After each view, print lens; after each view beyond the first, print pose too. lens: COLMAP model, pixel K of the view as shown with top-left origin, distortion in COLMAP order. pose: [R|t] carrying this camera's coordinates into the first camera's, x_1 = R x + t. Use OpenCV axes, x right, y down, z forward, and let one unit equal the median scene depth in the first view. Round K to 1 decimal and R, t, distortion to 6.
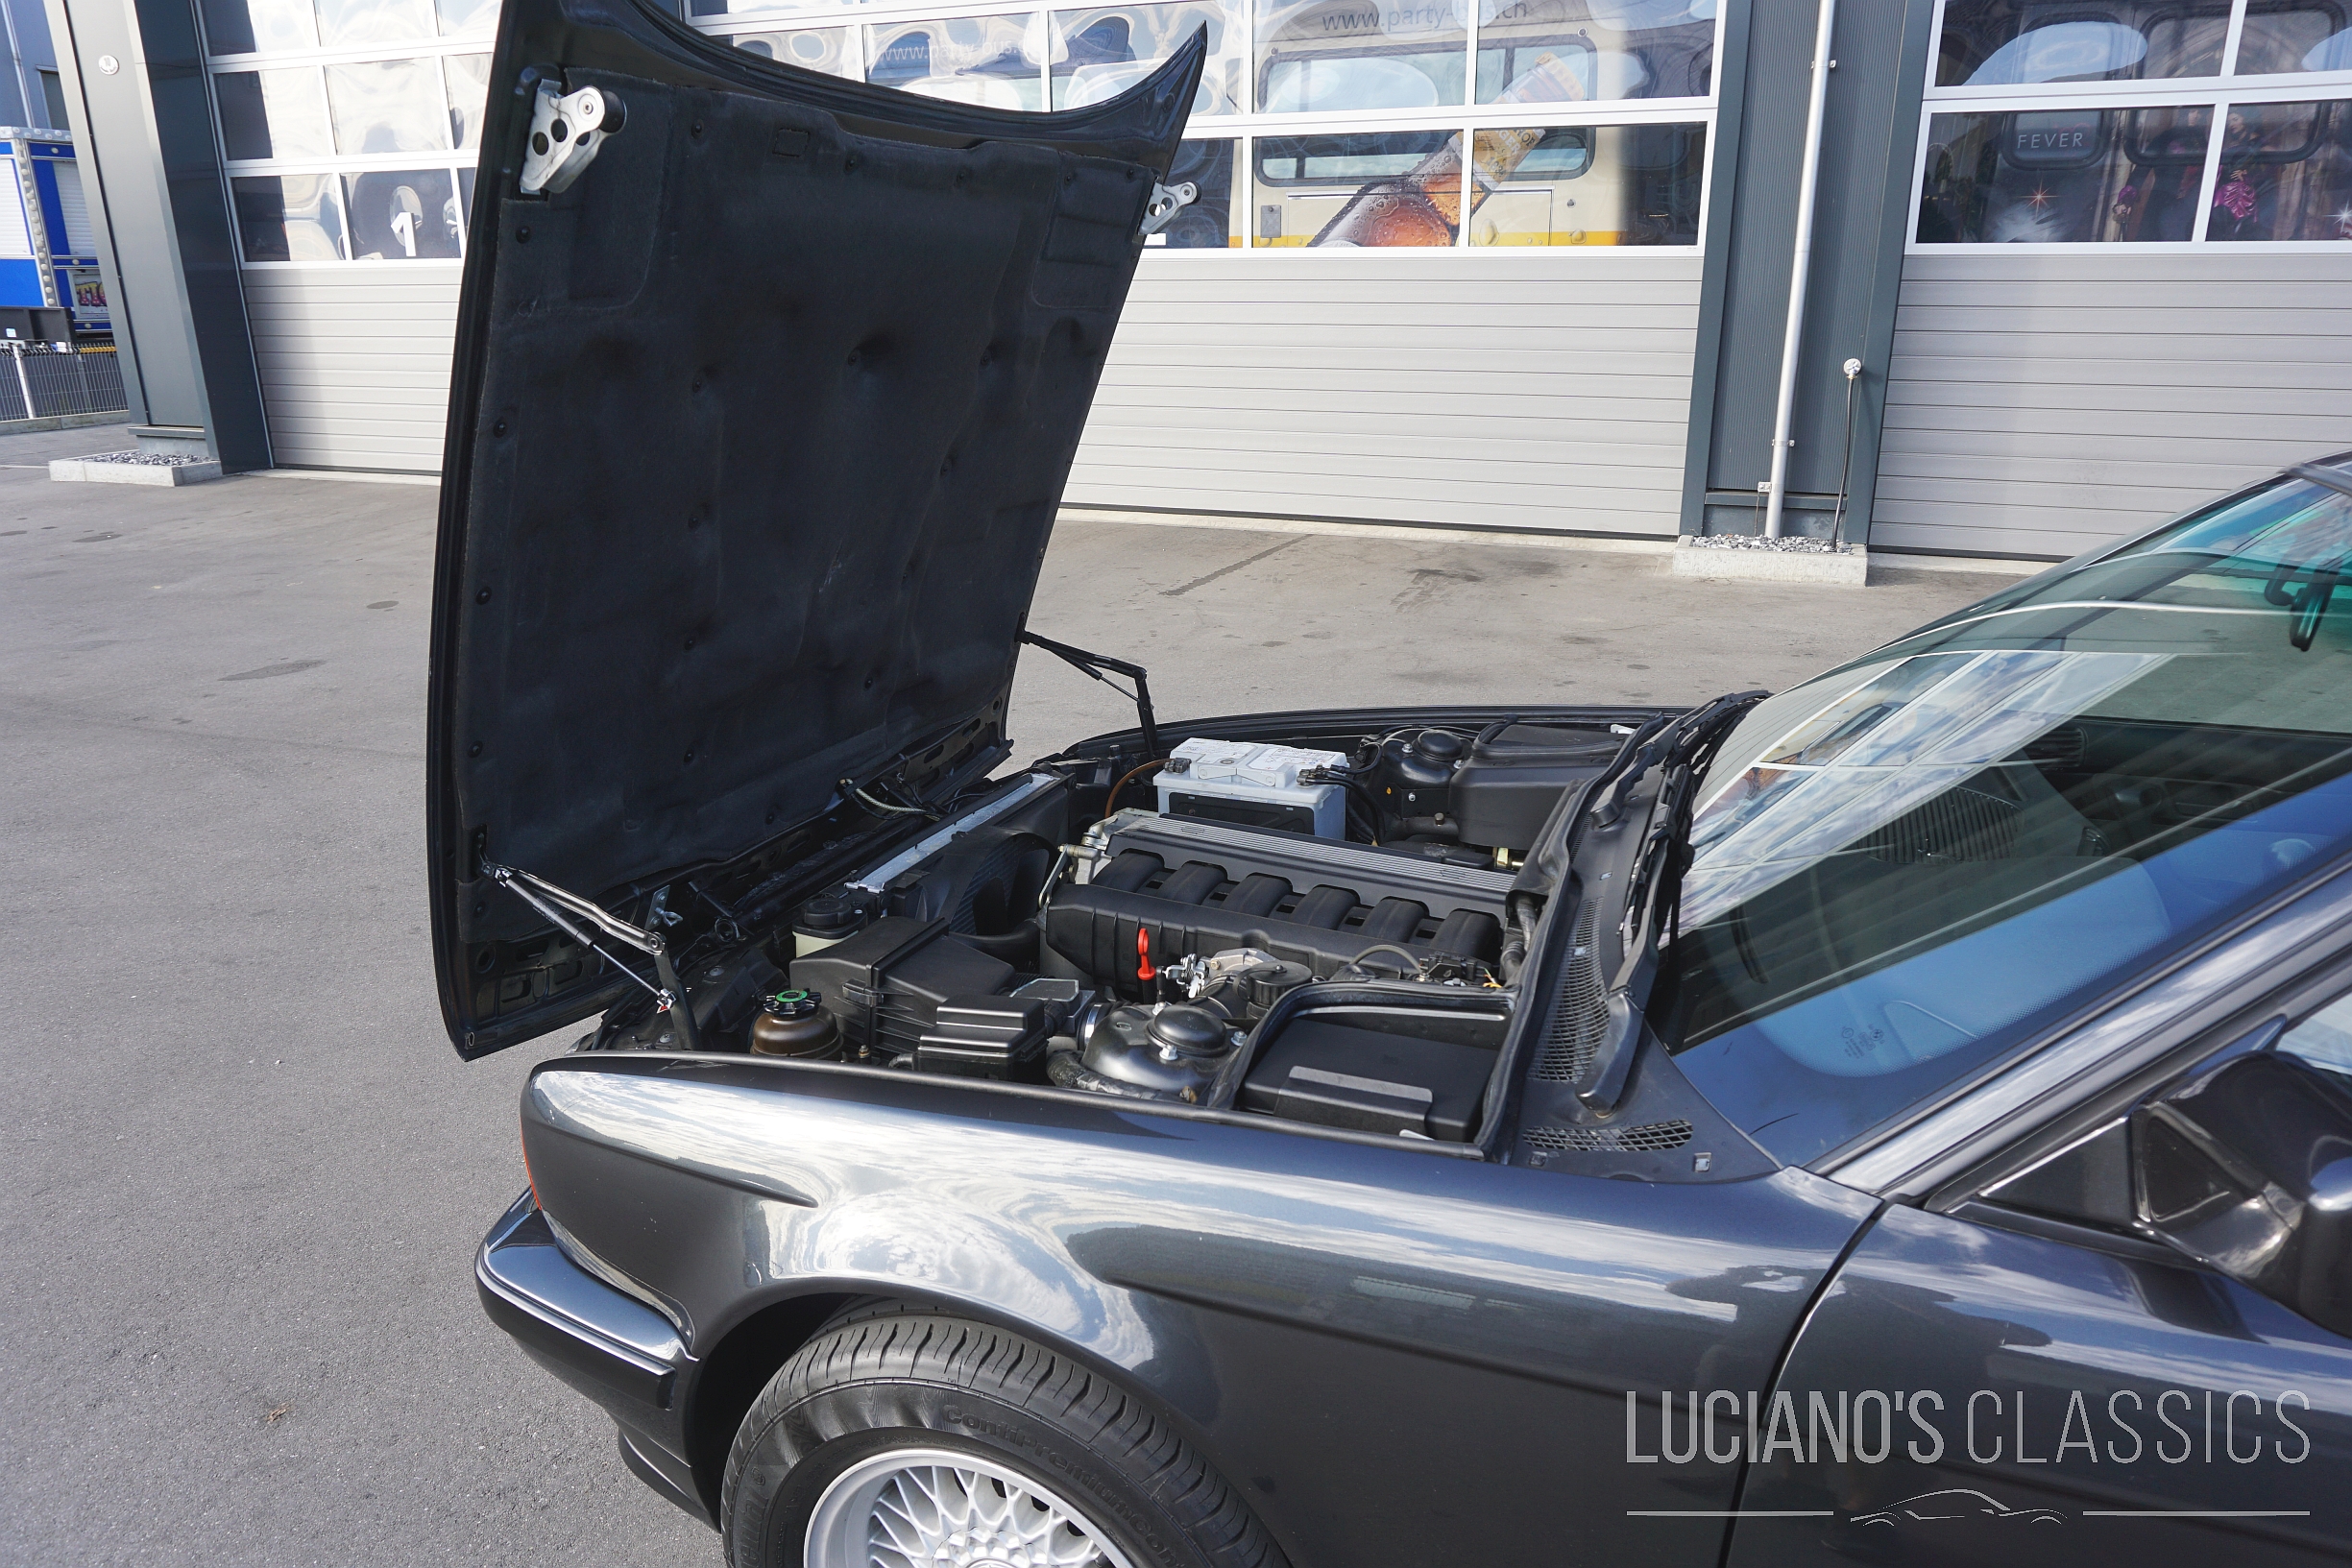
lens RADIAL K [[1582.7, 0, 1176.0], [0, 1582.7, 784.0], [0, 0, 1]] dist [-0.045893, 0.032090]
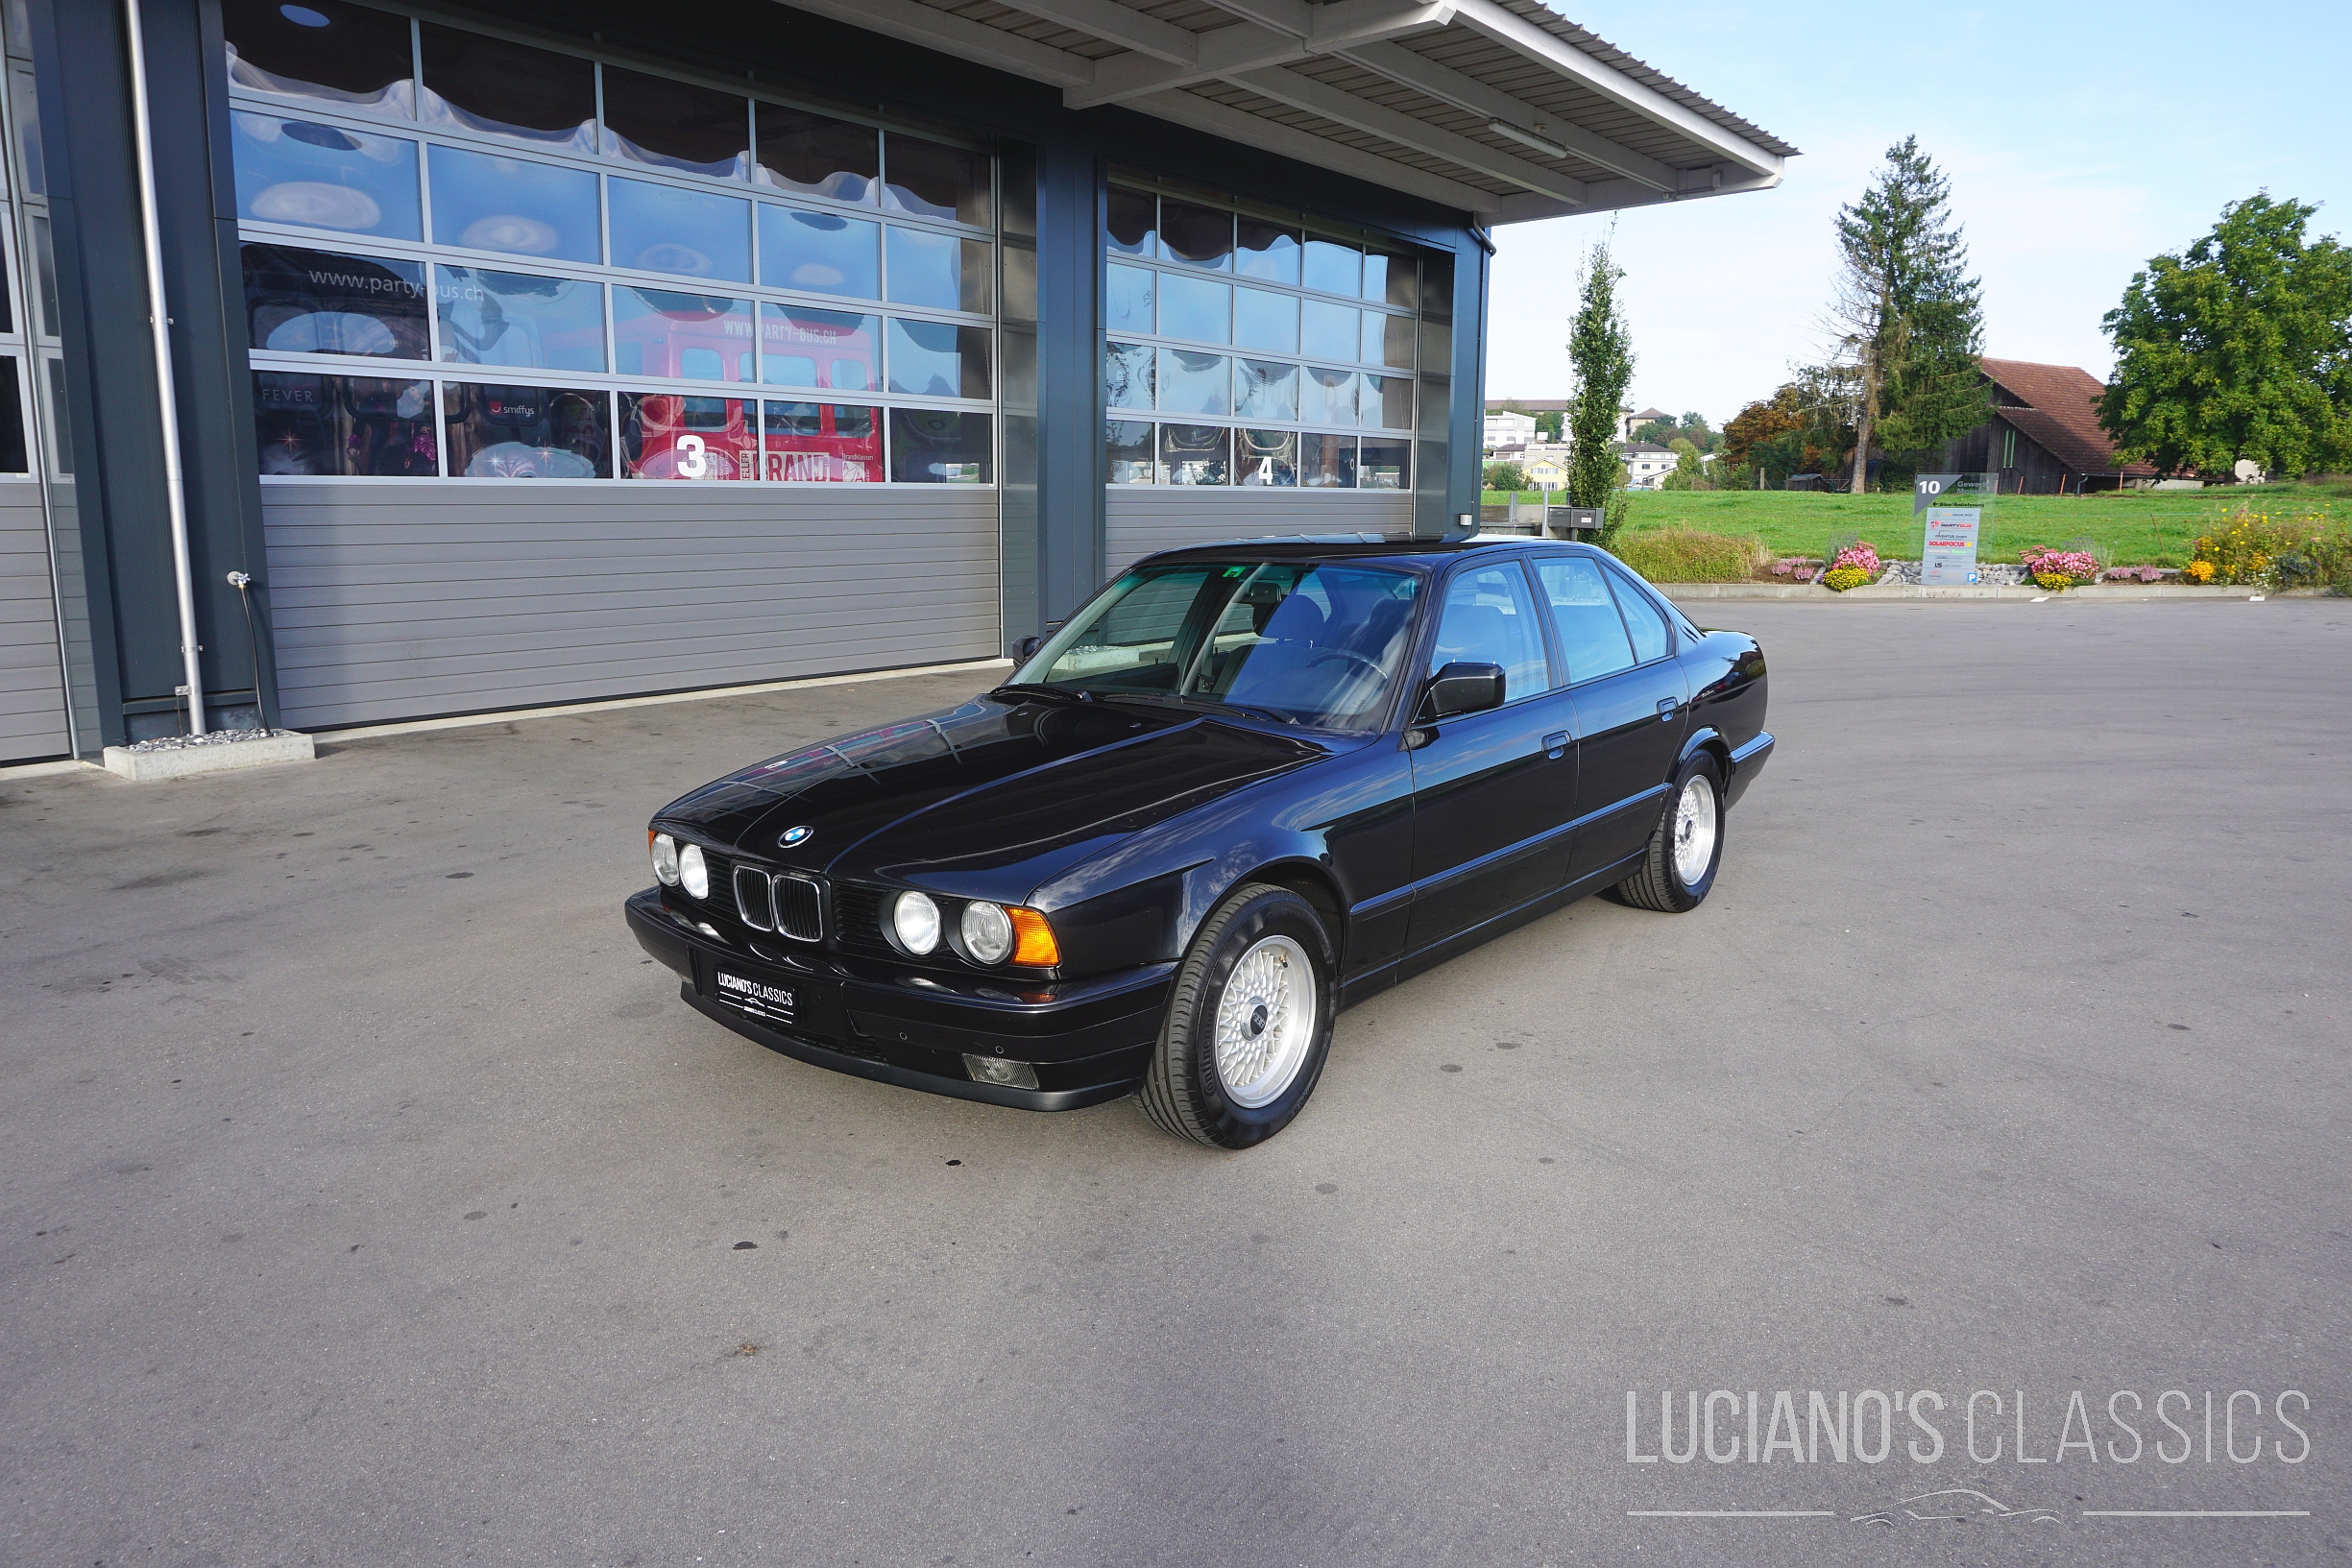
lens RADIAL K [[1594.4, 0, 1165.5], [0, 1594.4, 778.8], [0, 0, 1]] dist [-0.041535, 0.028258]
pose [[0.279610, -0.155537, 0.947432, -0.477458], [0.290839, 0.954148, 0.070806, -0.010862], [-0.915003, 0.255752, 0.312026, 0.056594]]
